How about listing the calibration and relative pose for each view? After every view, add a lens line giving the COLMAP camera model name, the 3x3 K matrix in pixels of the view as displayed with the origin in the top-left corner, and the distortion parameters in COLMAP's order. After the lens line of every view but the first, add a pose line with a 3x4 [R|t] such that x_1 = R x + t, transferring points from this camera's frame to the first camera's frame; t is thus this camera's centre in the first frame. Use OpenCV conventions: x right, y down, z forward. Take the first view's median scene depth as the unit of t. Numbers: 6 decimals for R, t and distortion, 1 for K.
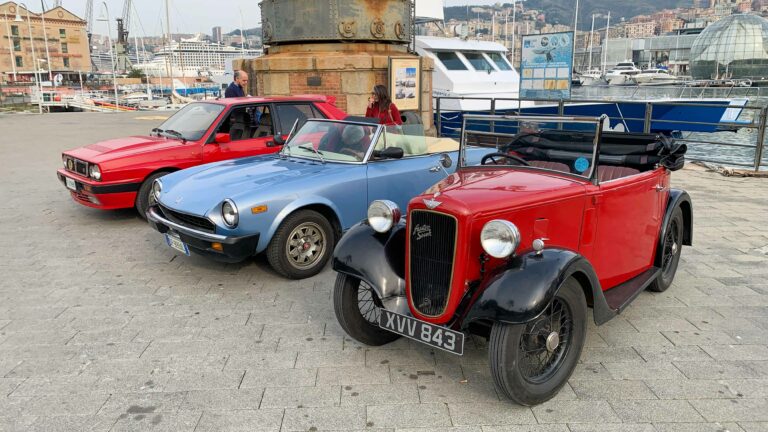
lens RADIAL K [[591.7, 0, 380.8], [0, 591.7, 217.7], [0, 0, 1]] dist [0.033303, -0.048528]
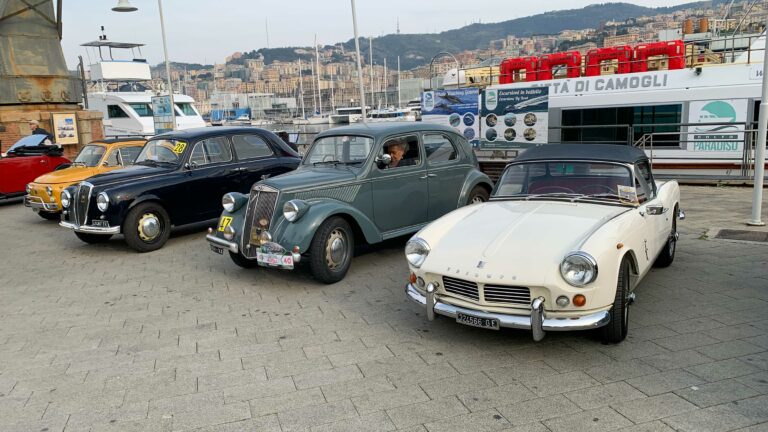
lens RADIAL K [[591.7, 0, 380.8], [0, 591.7, 217.7], [0, 0, 1]] dist [0.033303, -0.048528]
pose [[0.961056, -0.078062, 0.265099, 0.039581], [0.094573, 0.994257, -0.050081, 0.017314], [-0.259667, 0.073202, 0.962920, -0.074429]]
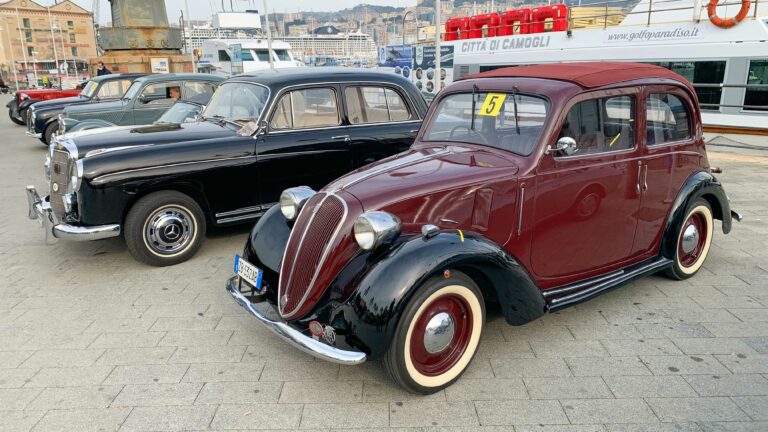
lens RADIAL K [[591.7, 0, 380.8], [0, 591.7, 217.7], [0, 0, 1]] dist [0.033303, -0.048528]
pose [[0.999570, -0.002464, -0.029225, 0.082232], [0.003174, 0.999700, 0.024275, 0.023328], [0.029156, -0.024357, 0.999278, -0.102091]]
